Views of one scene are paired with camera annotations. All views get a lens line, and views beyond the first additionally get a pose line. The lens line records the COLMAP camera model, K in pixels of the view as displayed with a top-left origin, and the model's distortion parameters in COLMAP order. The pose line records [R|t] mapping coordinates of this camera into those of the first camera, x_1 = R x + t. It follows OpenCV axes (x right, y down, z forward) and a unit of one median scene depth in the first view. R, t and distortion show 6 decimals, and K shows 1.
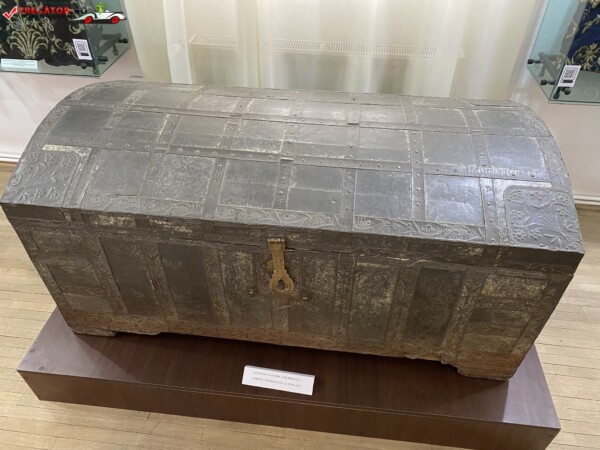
lens RADIAL K [[453.4, 0, 297.8], [0, 453.4, 223.0], [0, 0, 1]] dist [0.029907, -0.009174]
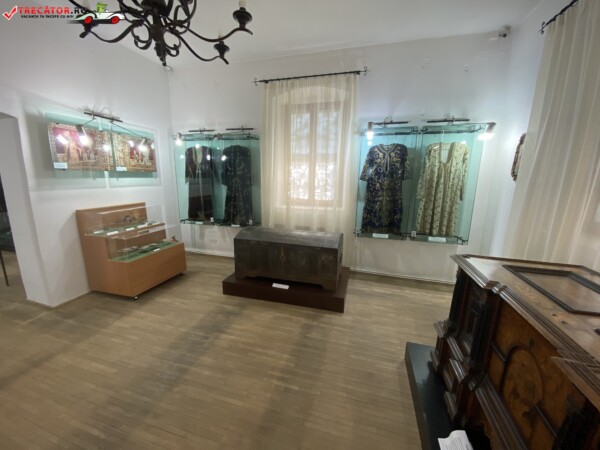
lens RADIAL K [[238.6, 0, 296.8], [0, 238.6, 225.9], [0, 0, 1]] dist [-0.007832, -0.004361]
pose [[0.984830, 0.051432, -0.165724, 0.447656], [-0.126618, 0.866046, -0.483665, 0.917829], [0.118649, 0.497311, 0.859421, -1.169343]]
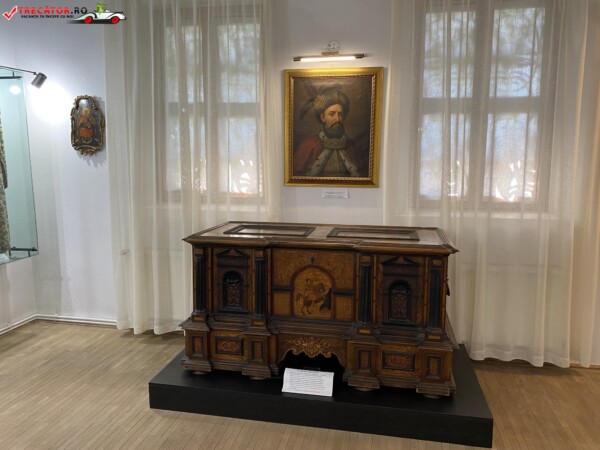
lens RADIAL K [[453.4, 0, 300.8], [0, 453.4, 215.5], [0, 0, 1]] dist [0.029907, -0.009174]
pose [[0.096263, -0.130140, 0.986812, -0.967957], [0.646712, 0.761818, 0.037381, 0.523168], [-0.756635, 0.634584, 0.157498, -0.753313]]
